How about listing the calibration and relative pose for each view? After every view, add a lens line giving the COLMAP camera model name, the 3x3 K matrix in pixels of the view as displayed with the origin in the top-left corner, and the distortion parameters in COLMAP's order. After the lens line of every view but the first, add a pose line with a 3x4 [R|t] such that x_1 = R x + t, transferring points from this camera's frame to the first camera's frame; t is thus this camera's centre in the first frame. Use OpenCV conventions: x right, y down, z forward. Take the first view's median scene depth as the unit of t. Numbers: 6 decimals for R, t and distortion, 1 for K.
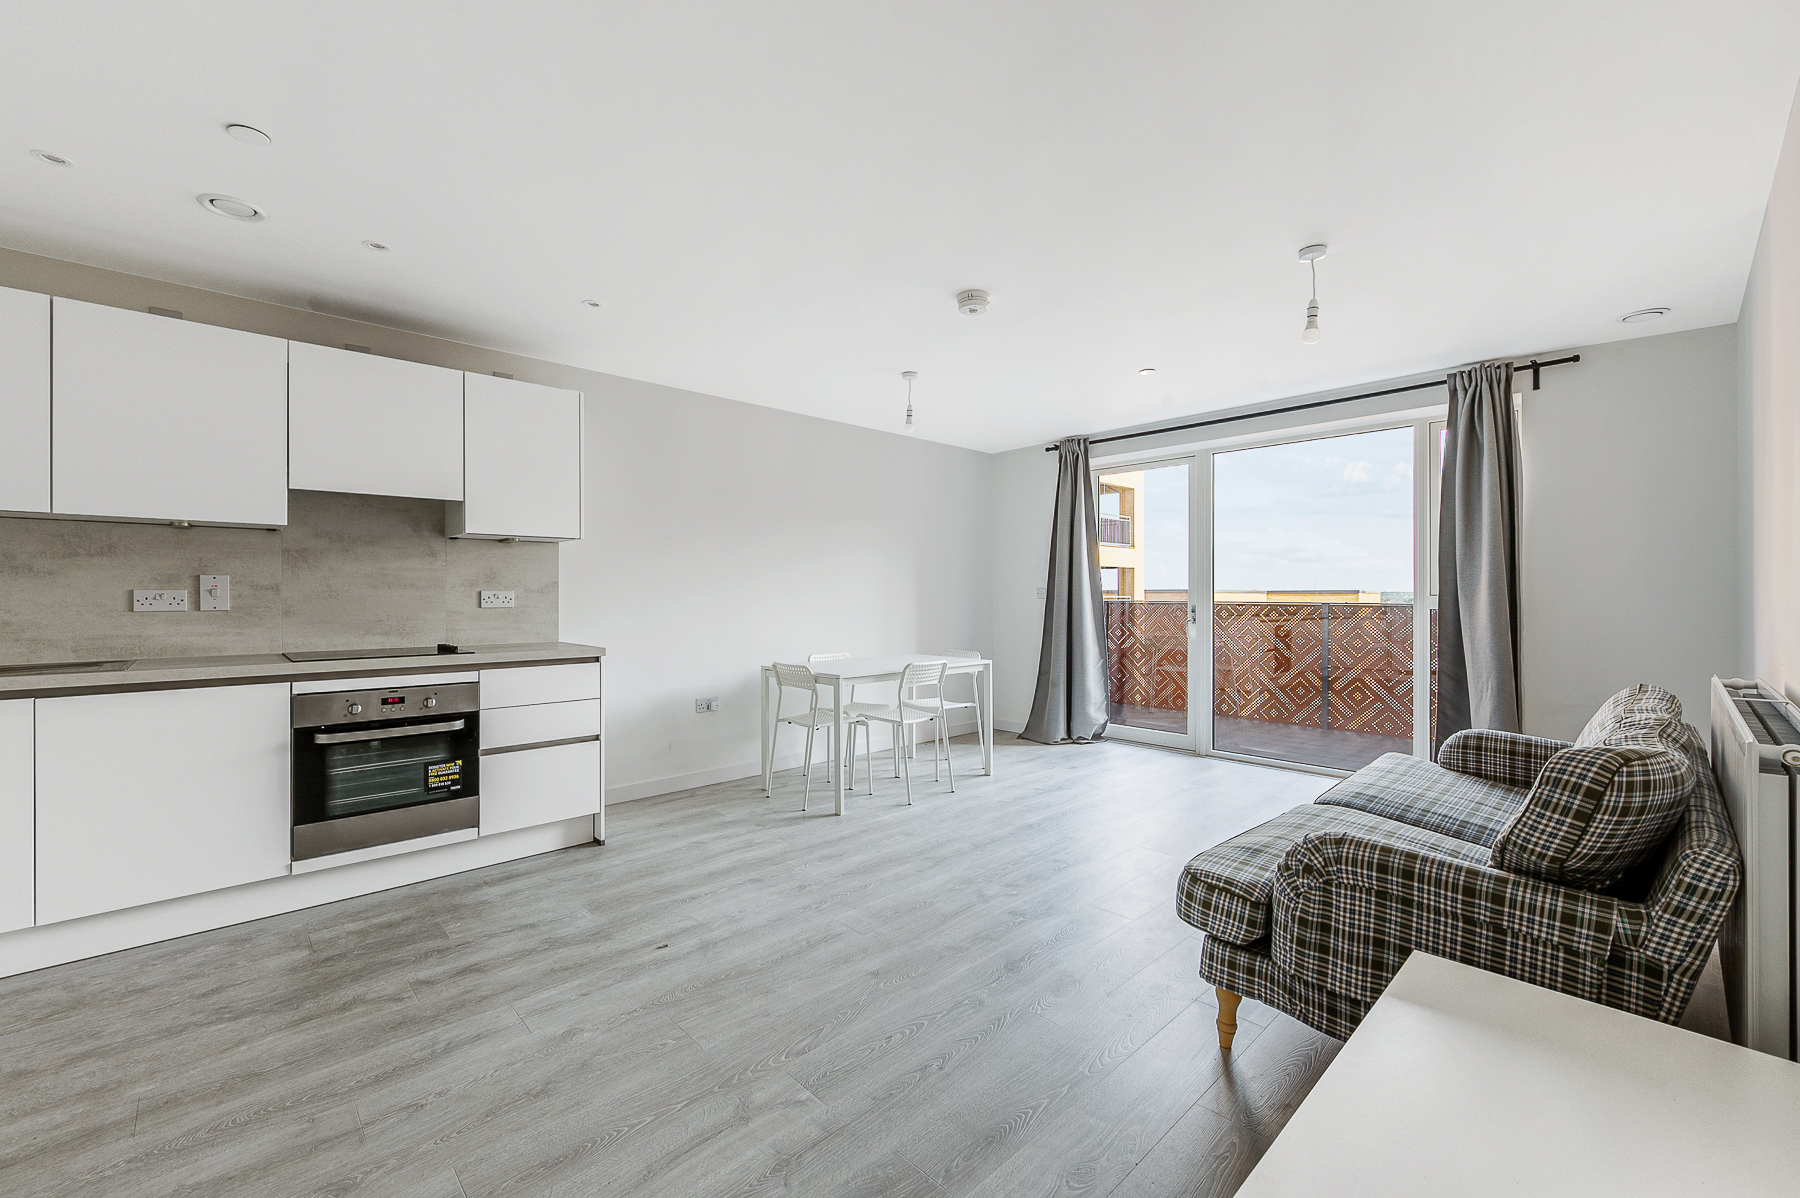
lens RADIAL K [[734.9, 0, 907.6], [0, 734.9, 591.9], [0, 0, 1]] dist [-0.000629, 0.000035]
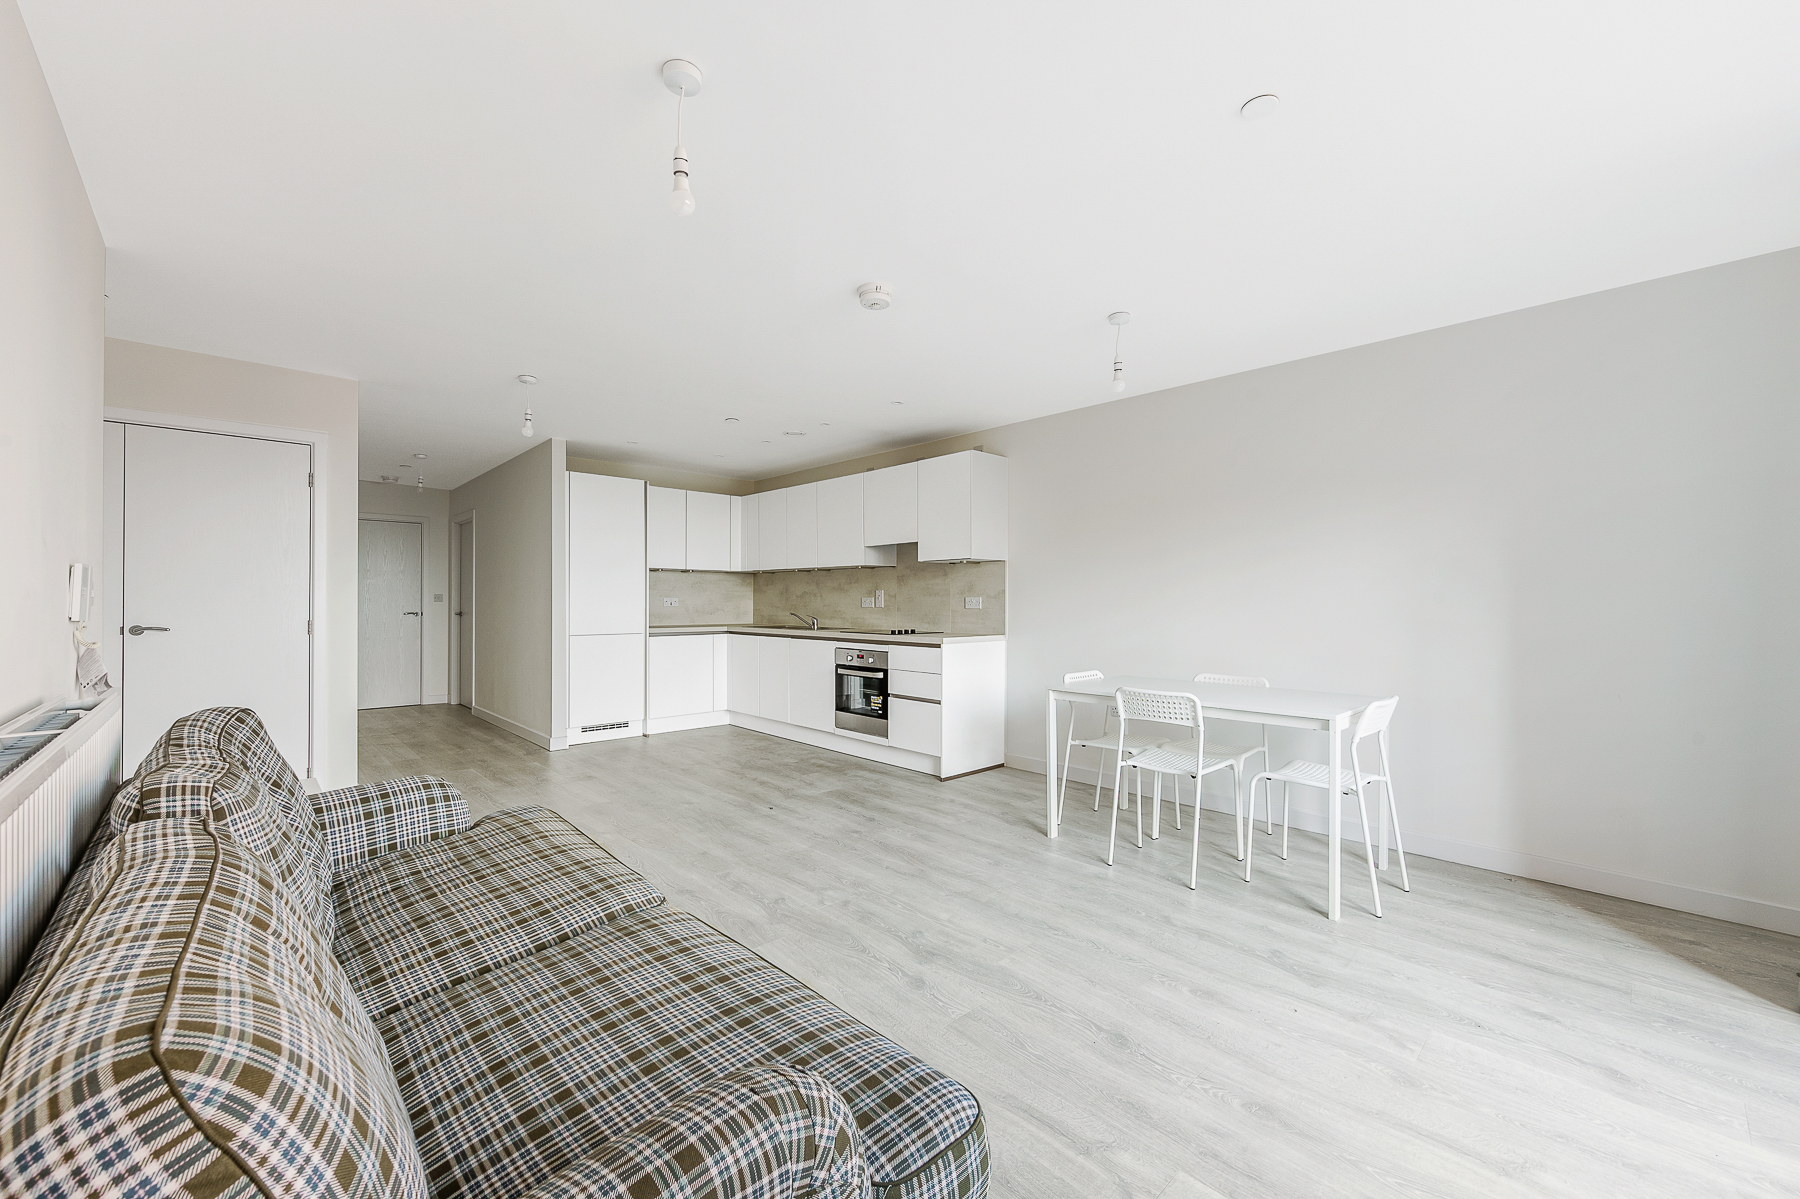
lens RADIAL K [[713.2, 0, 900.0], [0, 713.2, 599.5], [0, 0, 1]] dist [-0.000325, 0.000477]
pose [[-0.012828, -0.003404, -0.999912, 1.049603], [0.001161, 0.999993, -0.003419, 0.009841], [0.999917, -0.001205, -0.012824, 1.068210]]
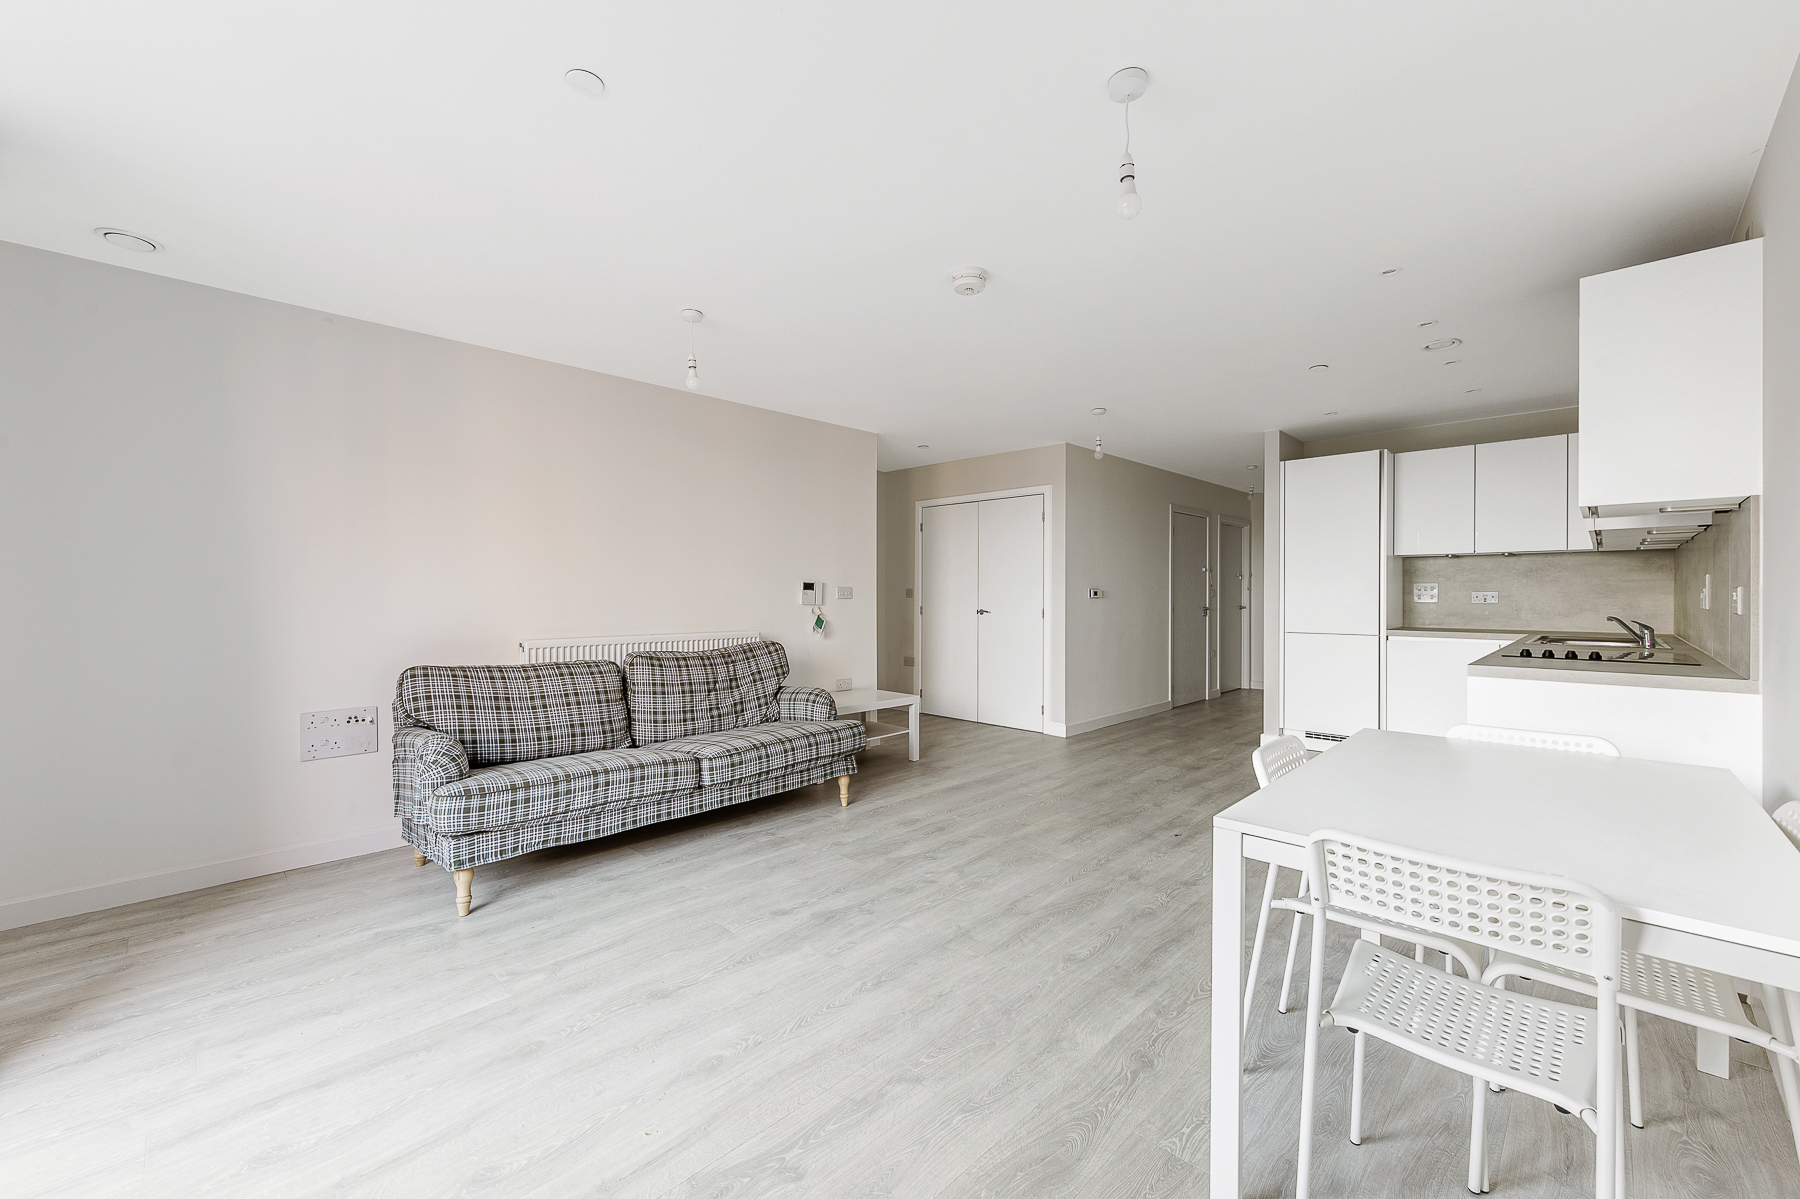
lens RADIAL K [[713.2, 0, 900.0], [0, 713.2, 599.5], [0, 0, 1]] dist [-0.000325, 0.000477]
pose [[-0.999781, -0.000838, -0.020889, 0.200446], [-0.000902, 0.999995, 0.003021, 0.009918], [0.020886, 0.003039, -0.999777, 1.948071]]
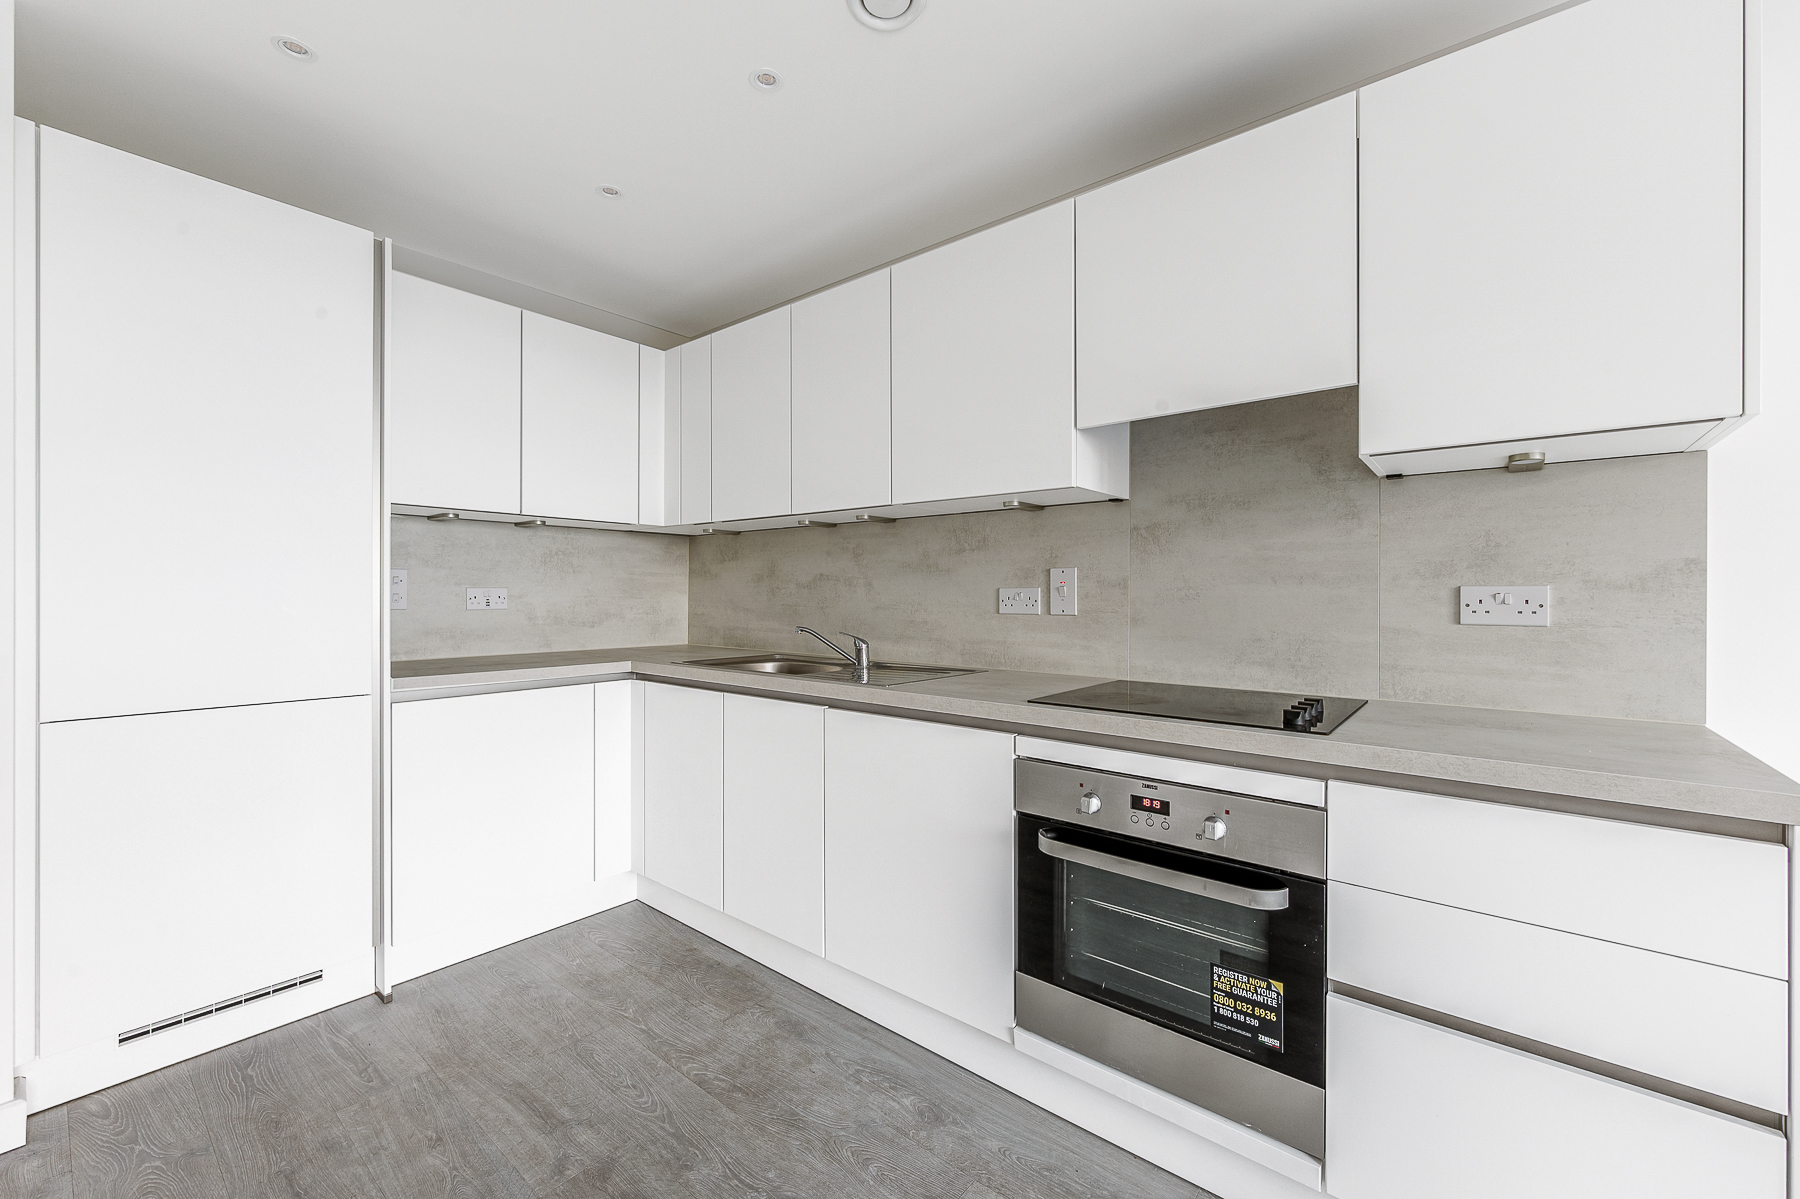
lens RADIAL K [[713.2, 0, 900.0], [0, 713.2, 599.5], [0, 0, 1]] dist [-0.000325, 0.000477]
pose [[0.115311, 0.006963, -0.993305, -0.226085], [0.000773, 0.999974, 0.007100, 0.004107], [0.993329, -0.001586, 0.115303, 0.736040]]
